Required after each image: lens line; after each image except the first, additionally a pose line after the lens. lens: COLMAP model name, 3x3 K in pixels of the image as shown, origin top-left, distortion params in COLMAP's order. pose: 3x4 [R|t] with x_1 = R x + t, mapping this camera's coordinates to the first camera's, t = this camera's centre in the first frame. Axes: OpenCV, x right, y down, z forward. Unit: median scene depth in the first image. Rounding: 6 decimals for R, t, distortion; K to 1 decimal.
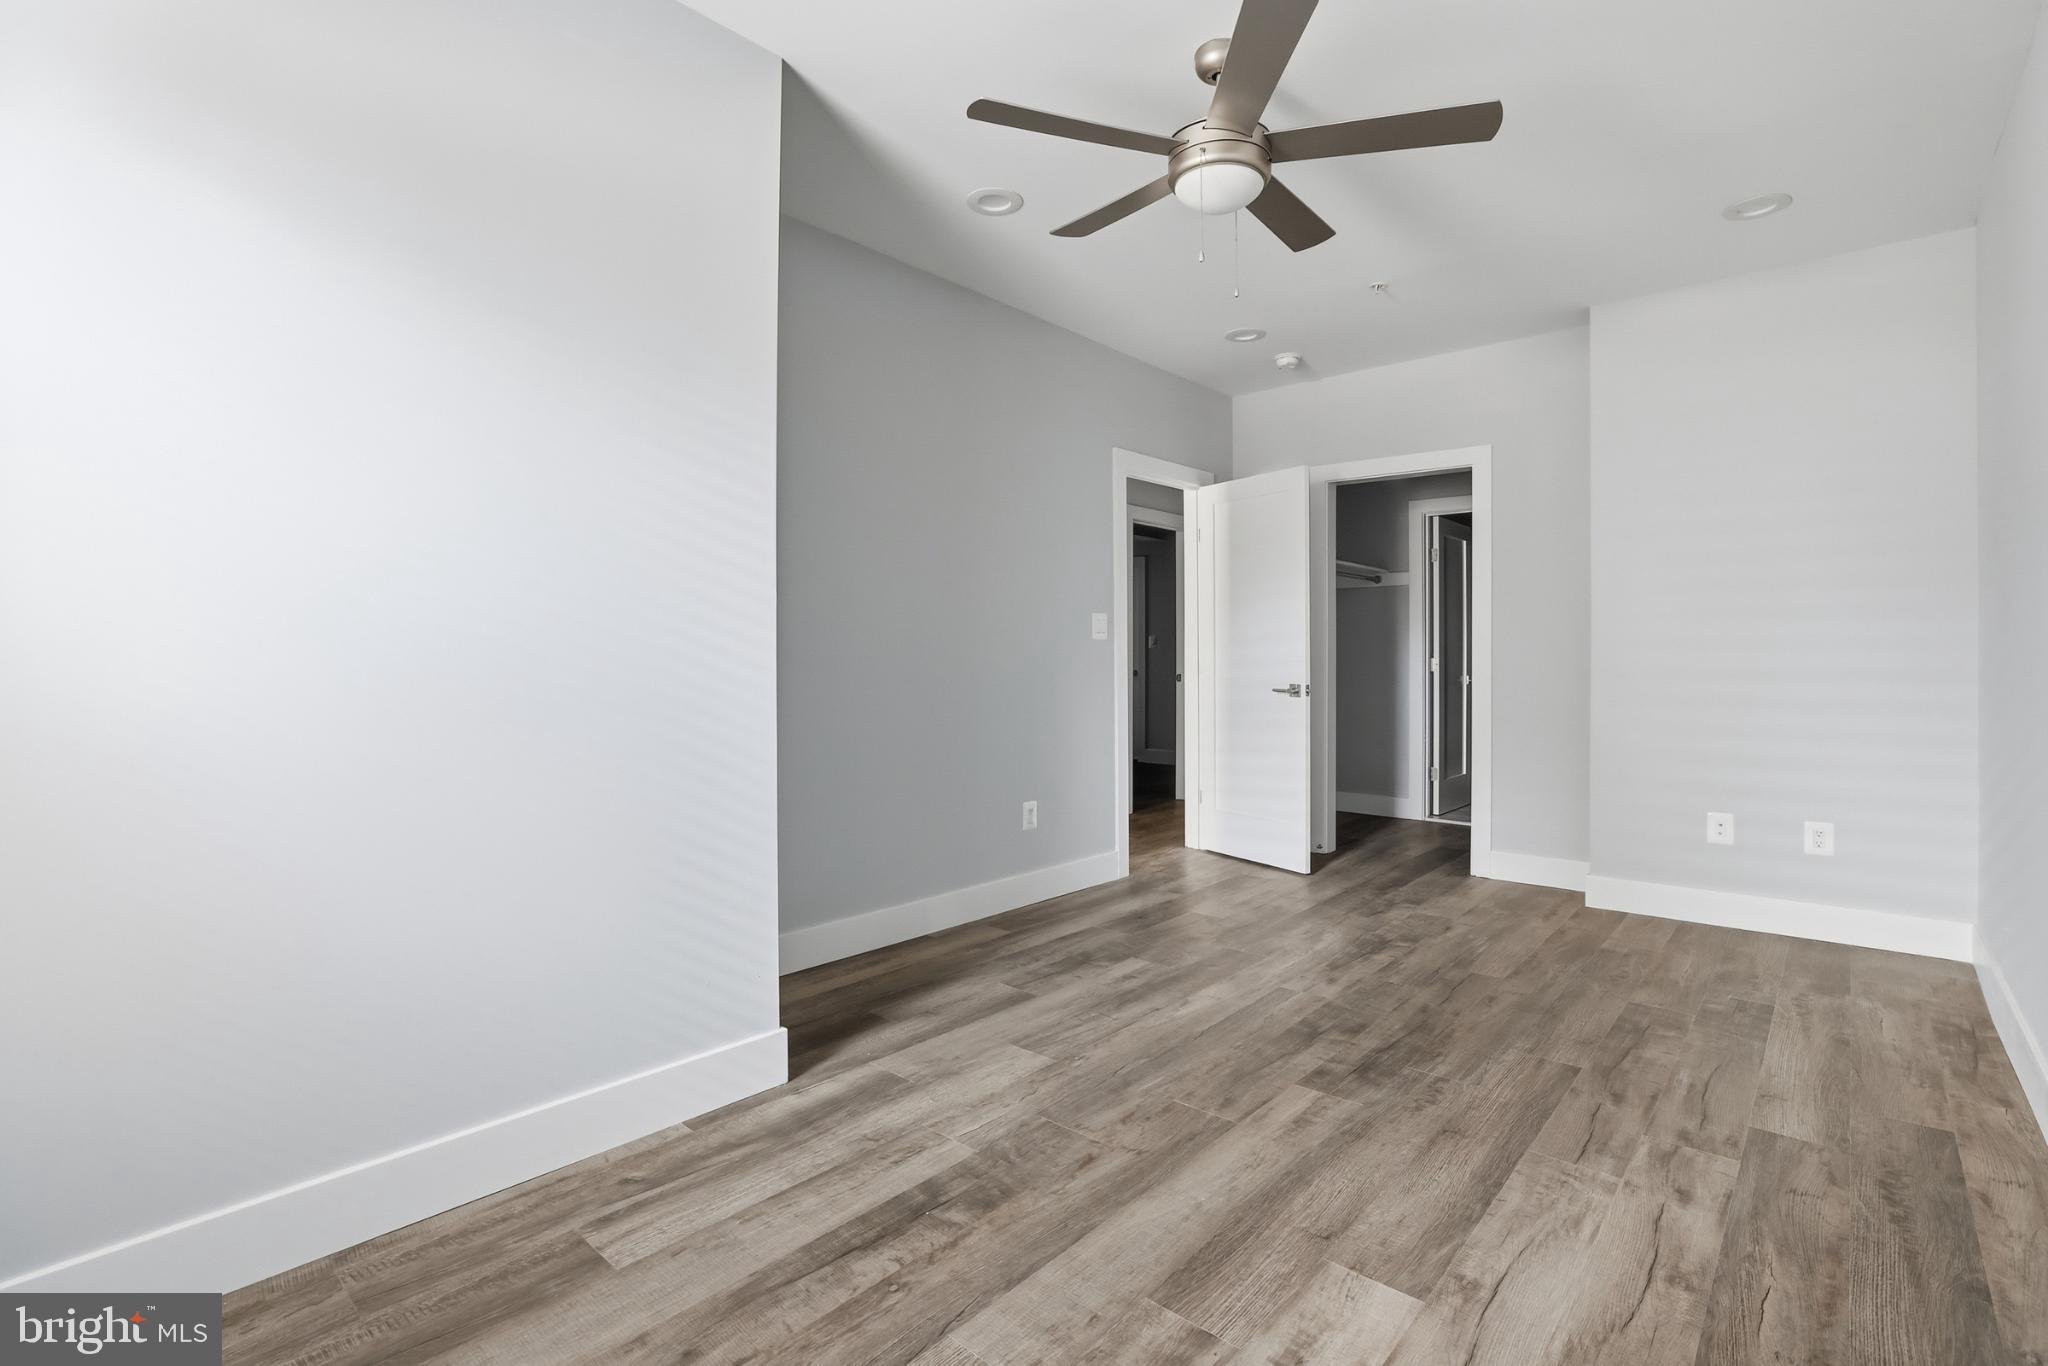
lens RADIAL K [[947.6, 0, 1015.6], [0, 947.6, 653.3], [0, 0, 1]] dist [-0.038226, 0.011277]
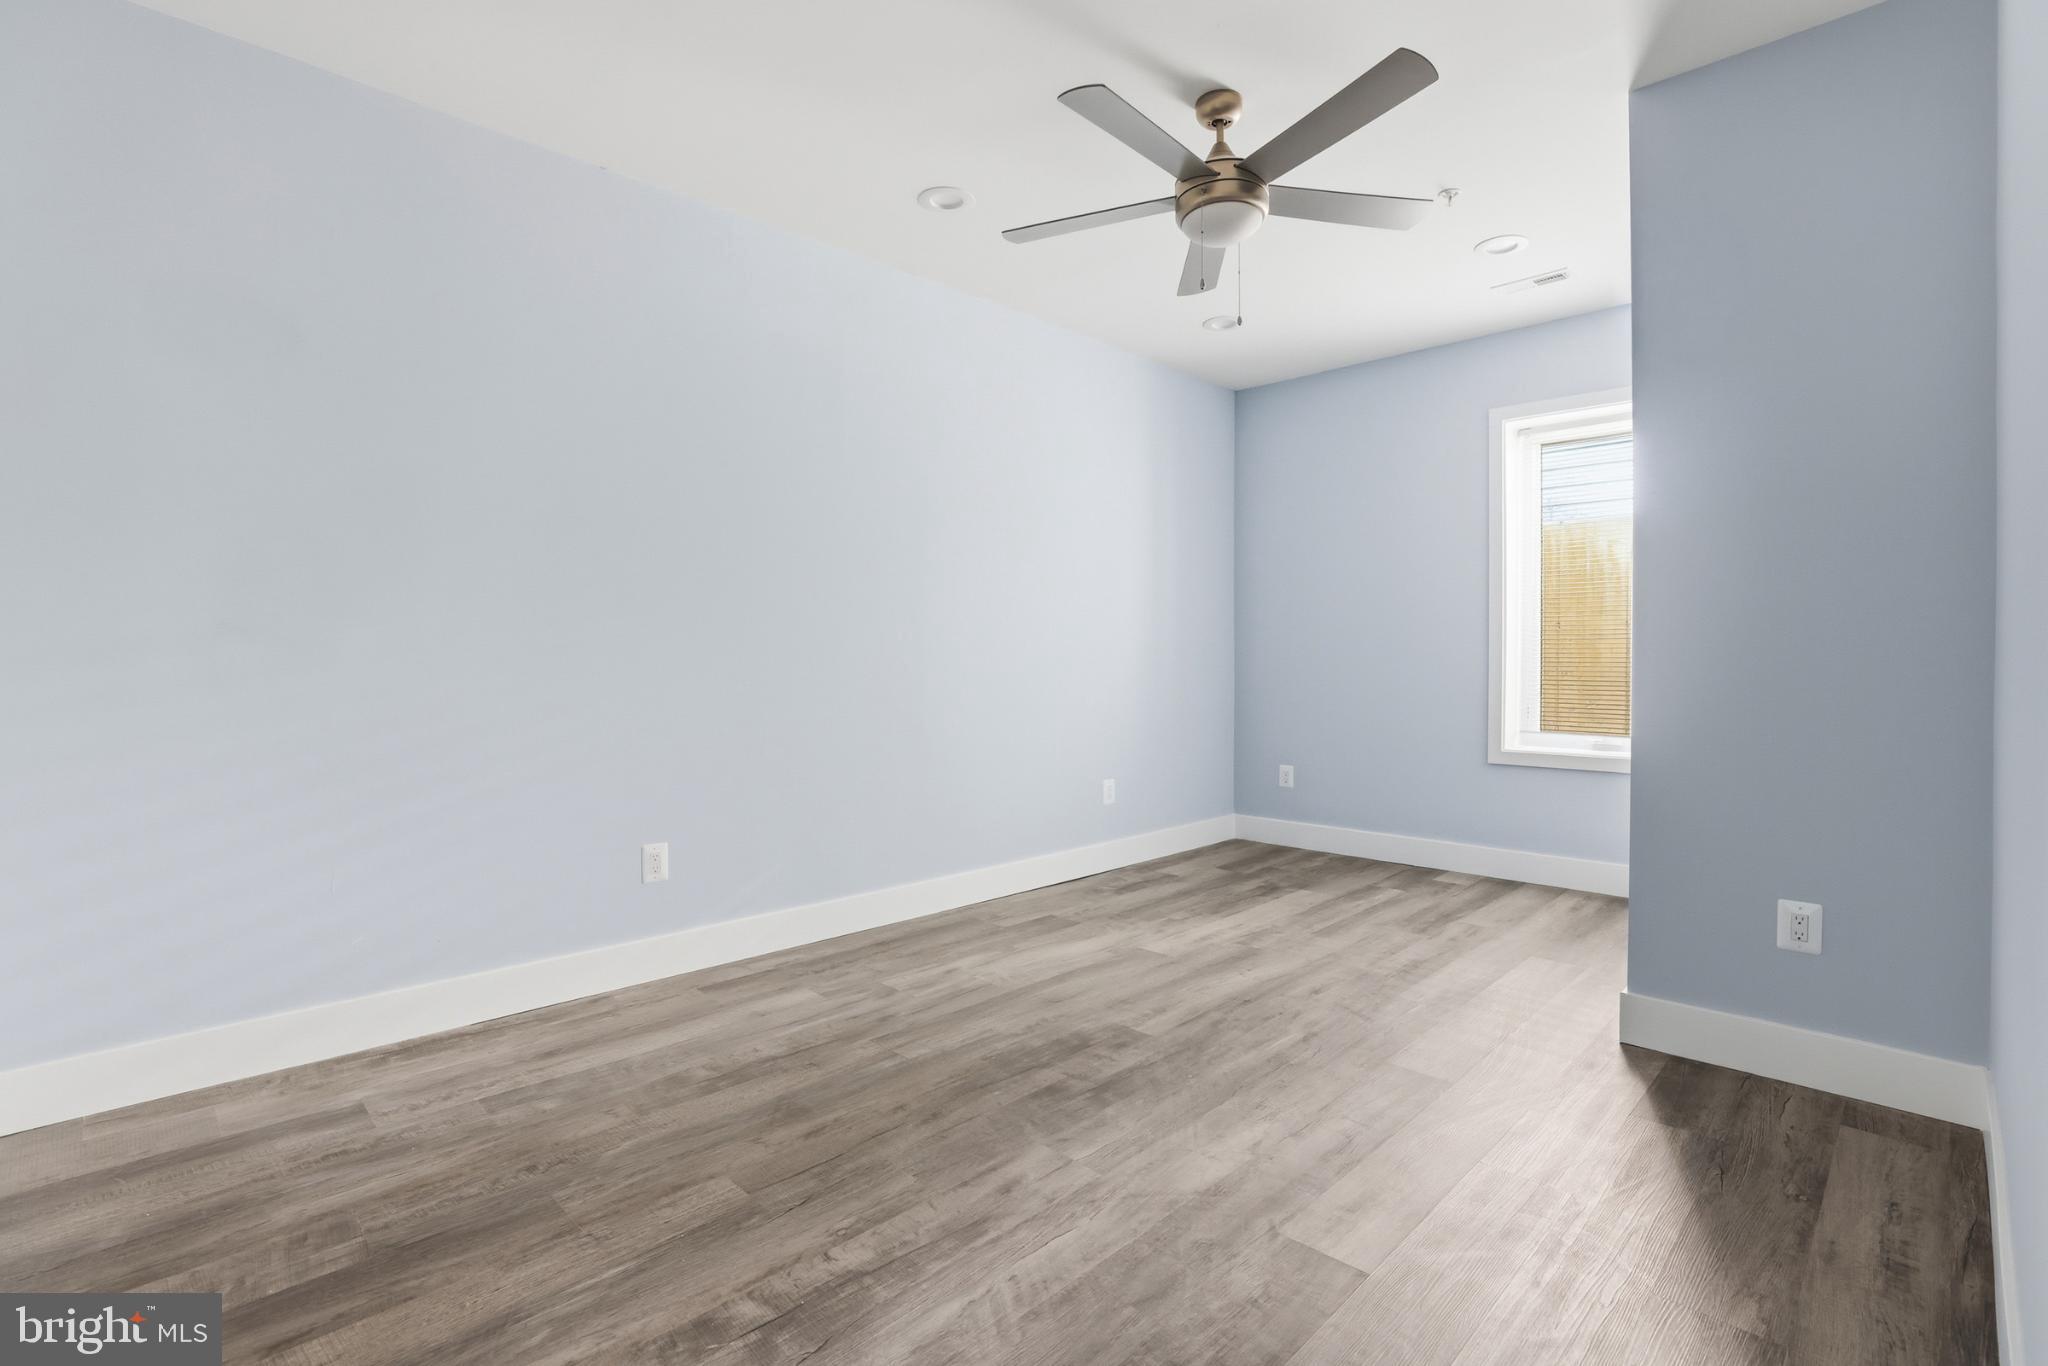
lens RADIAL K [[944.3, 0, 1027.3], [0, 944.3, 670.2], [0, 0, 1]] dist [-0.031746, 0.012136]
pose [[-0.999034, -0.000998, 0.043931, 0.398012], [-0.000762, 0.999985, 0.005391, 0.022957], [-0.043936, 0.005353, -0.999020, 2.120344]]
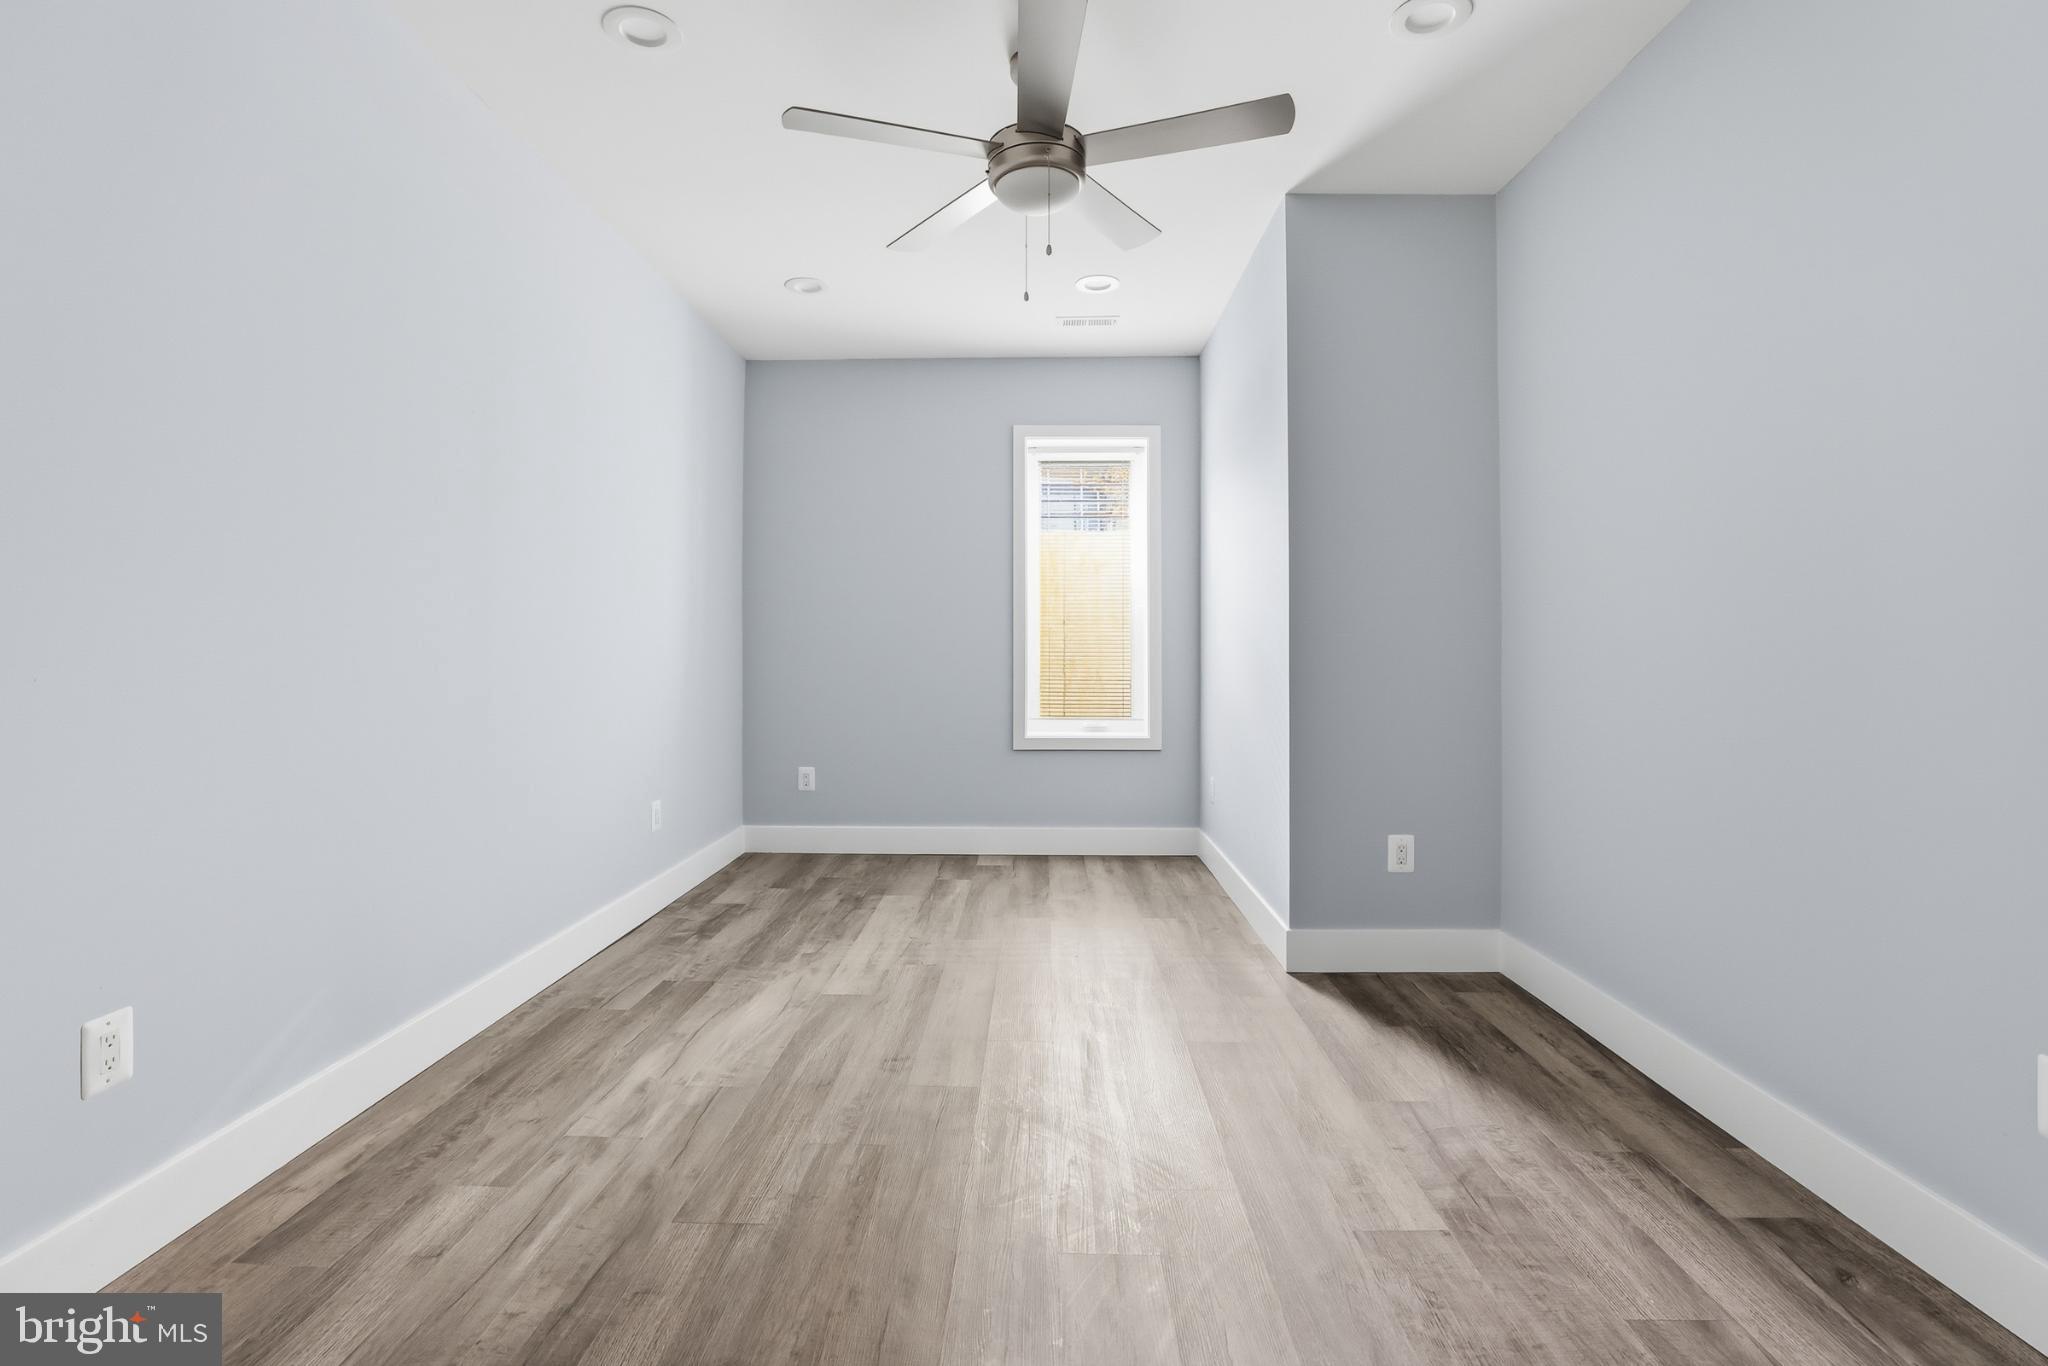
lens RADIAL K [[947.6, 0, 1015.6], [0, 947.6, 653.3], [0, 0, 1]] dist [-0.038226, 0.011277]
pose [[-0.758585, -0.000811, -0.651573, 0.902508], [0.003416, 0.999981, -0.005222, 0.019378], [0.651565, -0.006187, -0.758568, 1.767695]]
